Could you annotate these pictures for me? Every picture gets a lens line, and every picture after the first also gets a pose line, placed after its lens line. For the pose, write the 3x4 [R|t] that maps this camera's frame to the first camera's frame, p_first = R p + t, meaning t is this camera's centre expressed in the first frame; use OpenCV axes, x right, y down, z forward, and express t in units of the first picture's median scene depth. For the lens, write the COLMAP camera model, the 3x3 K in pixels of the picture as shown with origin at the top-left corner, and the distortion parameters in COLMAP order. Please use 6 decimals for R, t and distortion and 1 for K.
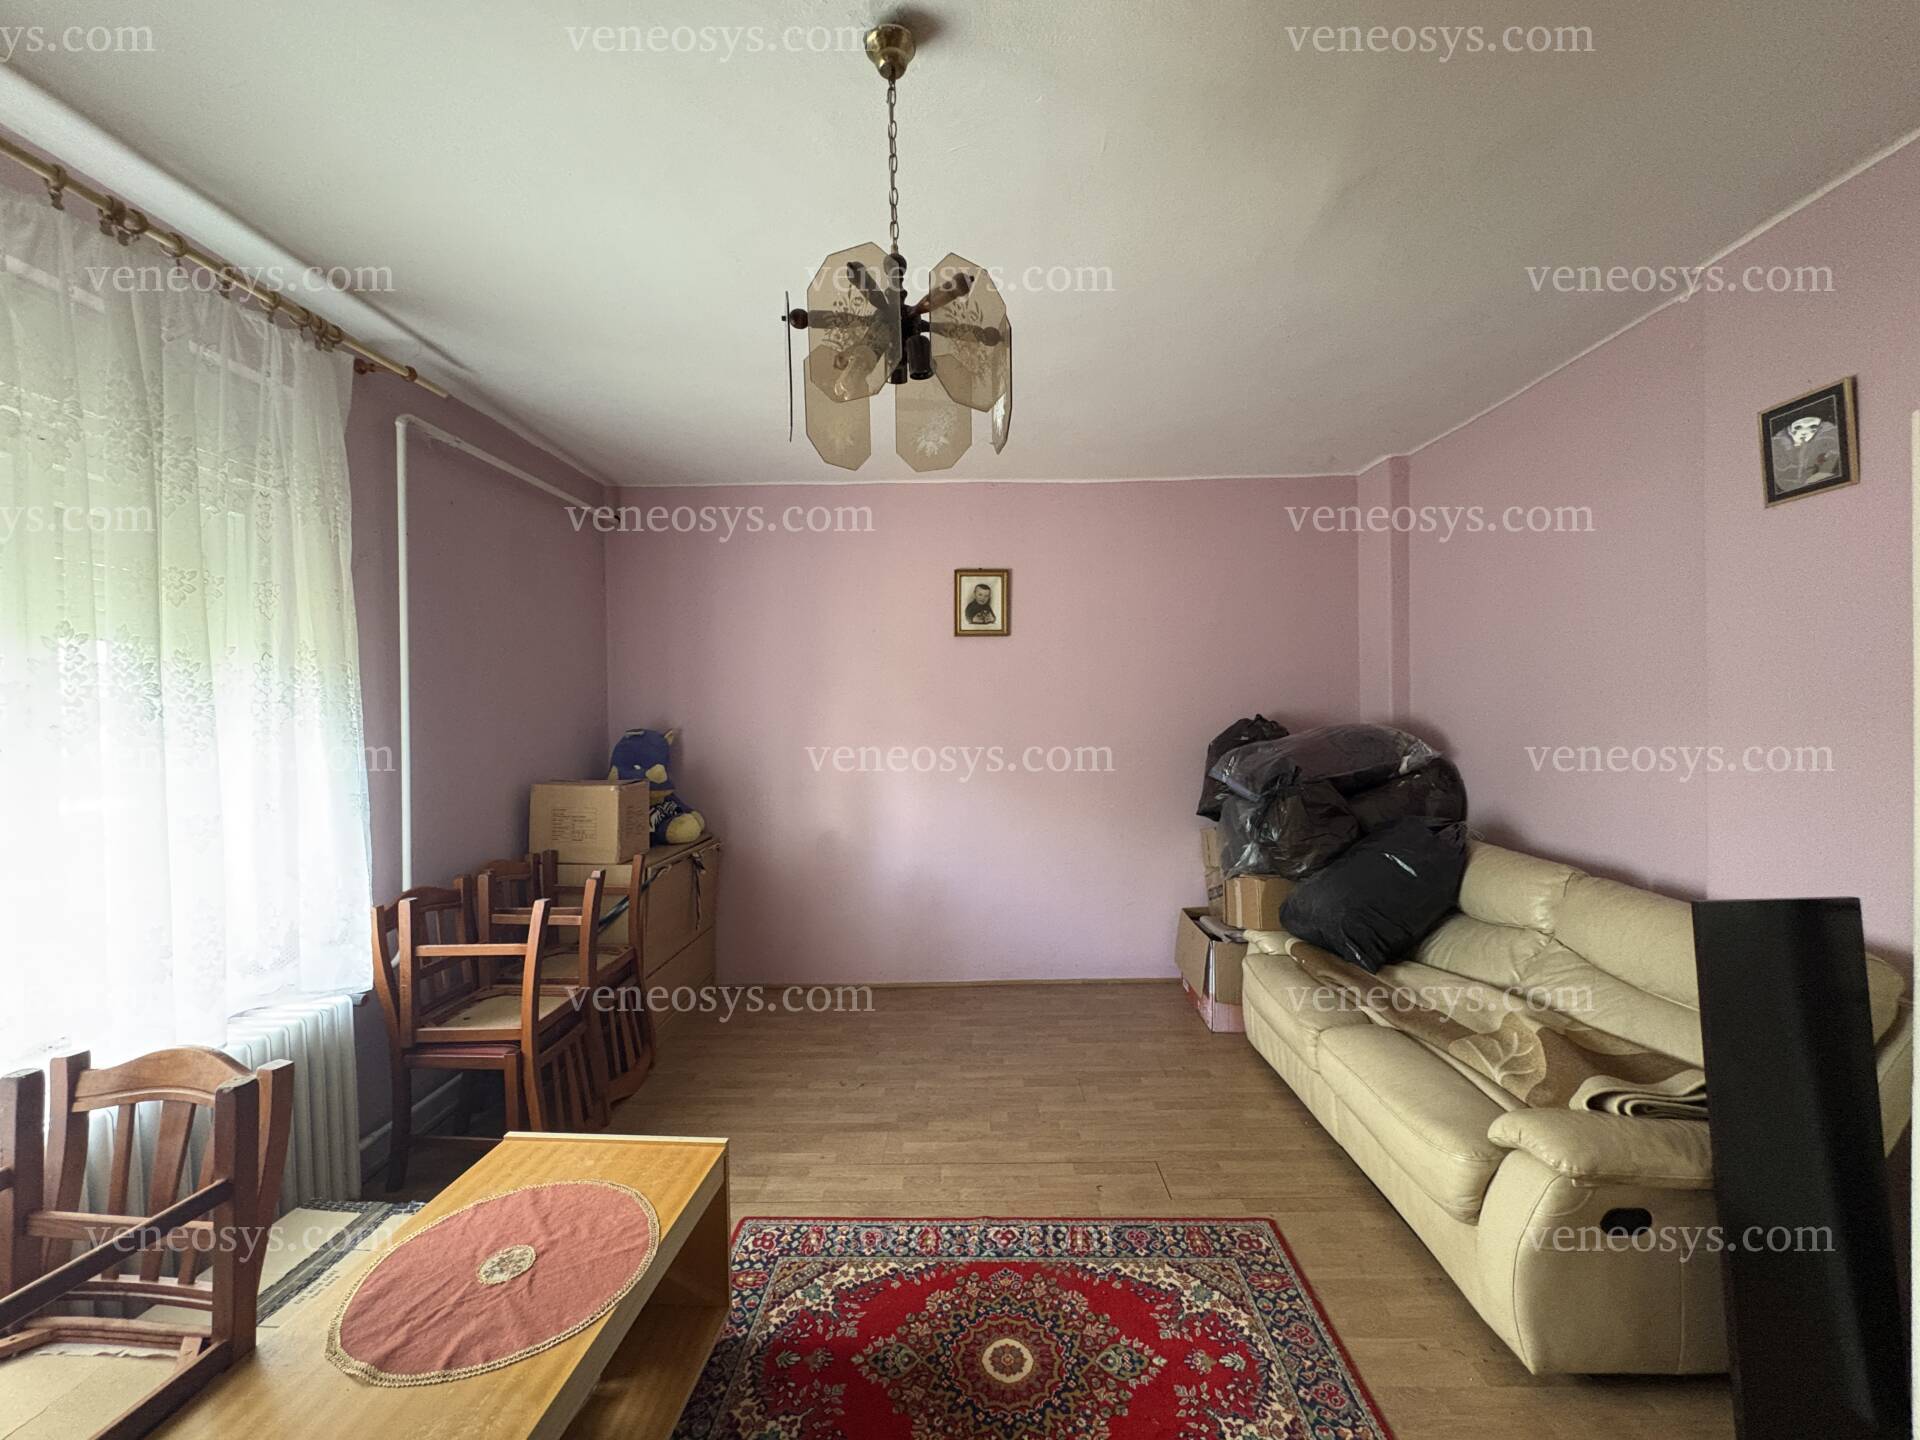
lens RADIAL K [[761.6, 0, 960.1], [0, 761.6, 721.4], [0, 0, 1]] dist [0.000015, -0.000115]
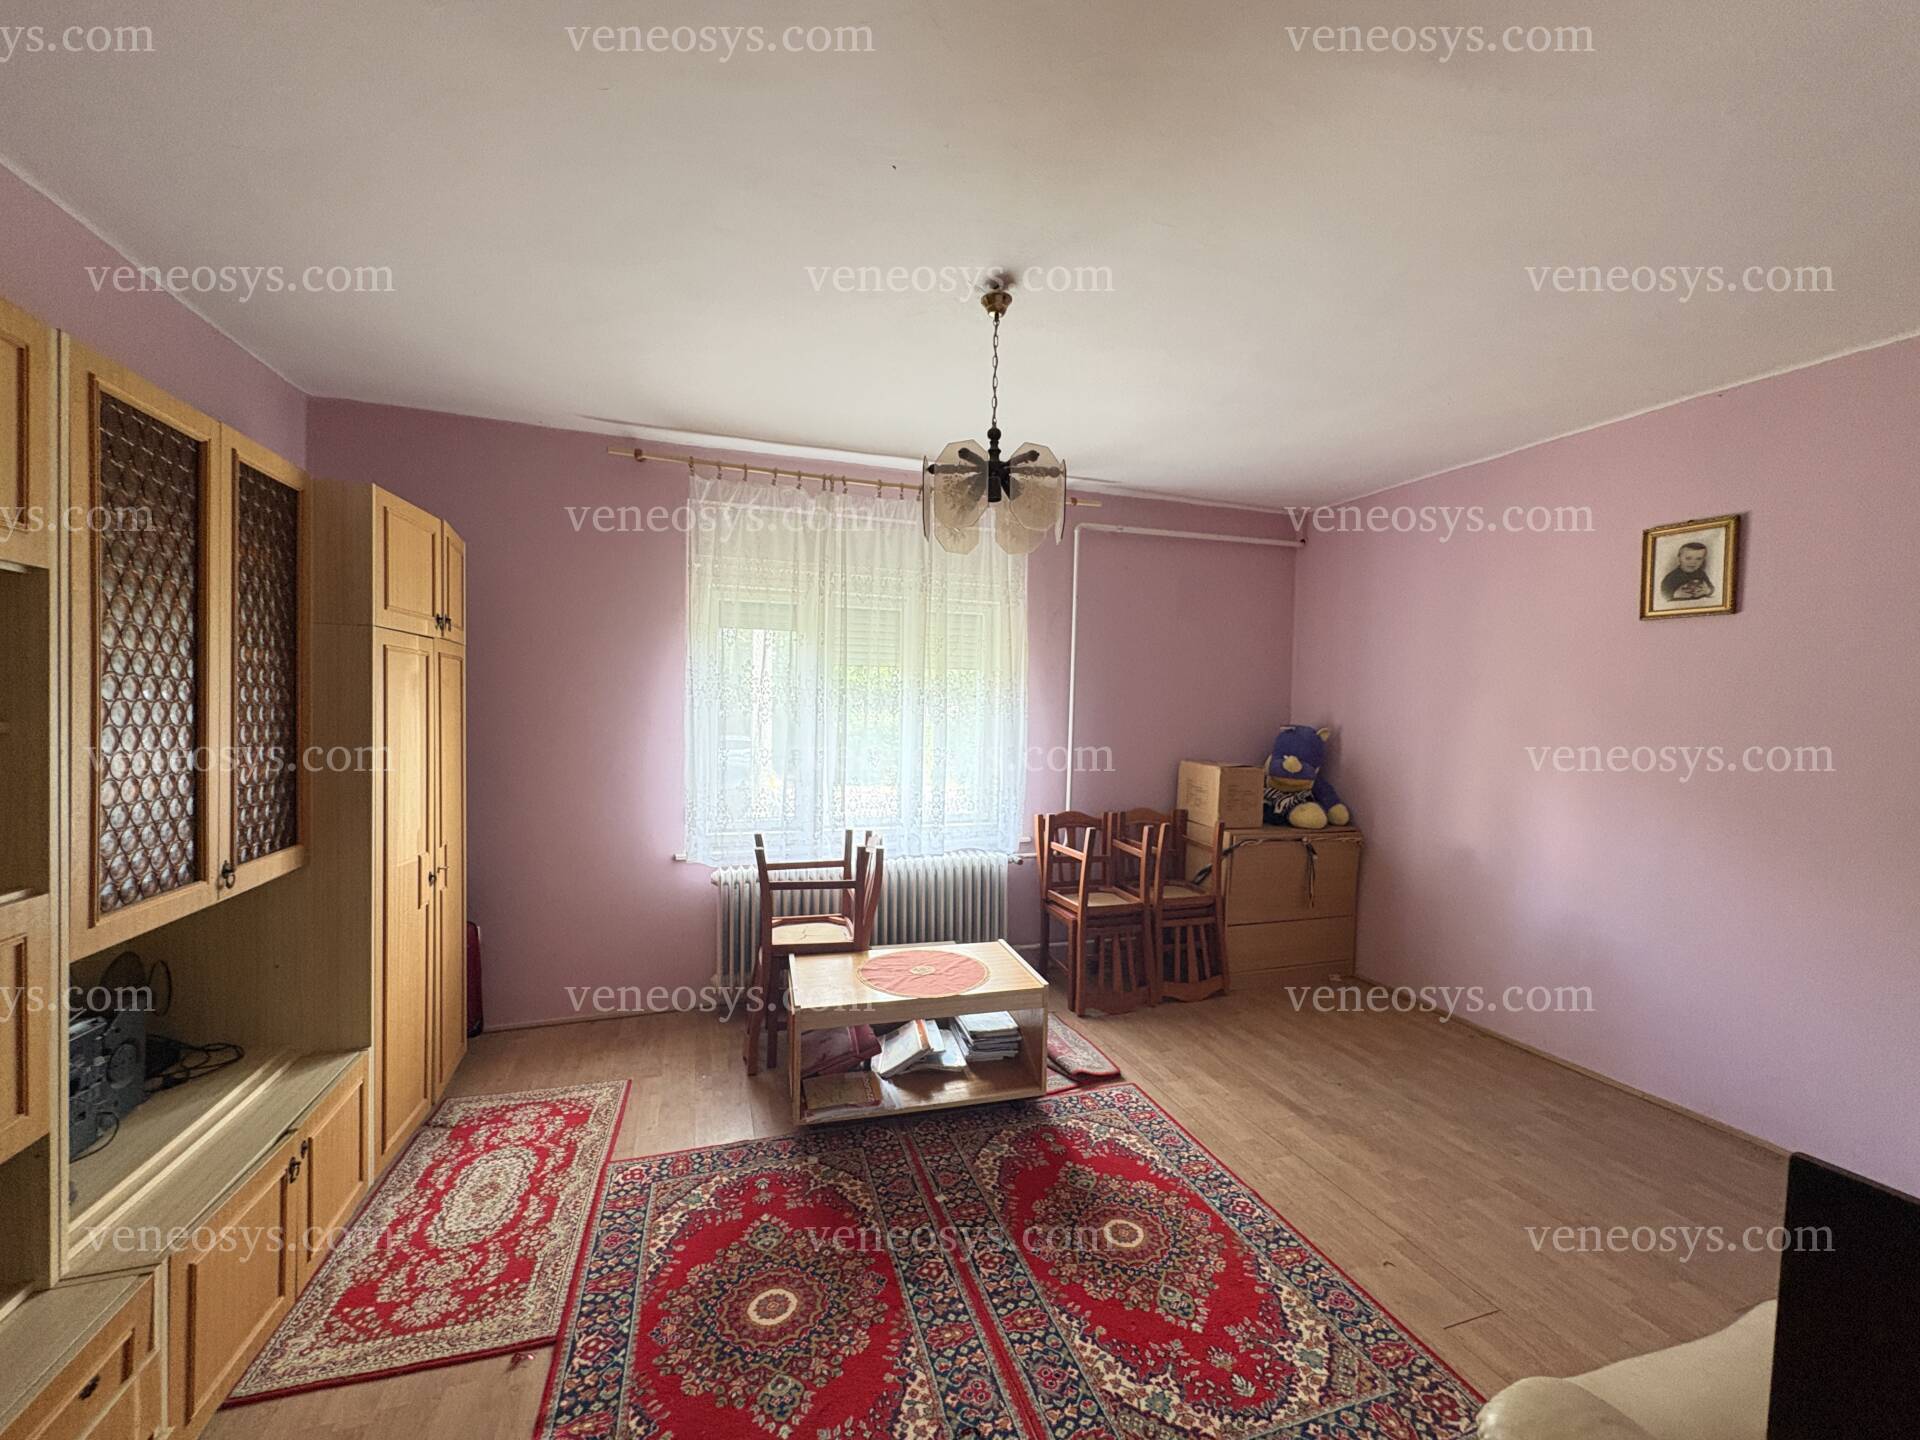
lens RADIAL K [[761.6, 0, 960.1], [0, 761.6, 721.4], [0, 0, 1]] dist [0.000015, -0.000115]
pose [[0.337862, 0.042800, -0.940222, 0.592280], [-0.035637, 0.998831, 0.032662, -0.017927], [0.940521, 0.022471, 0.338992, 0.161446]]
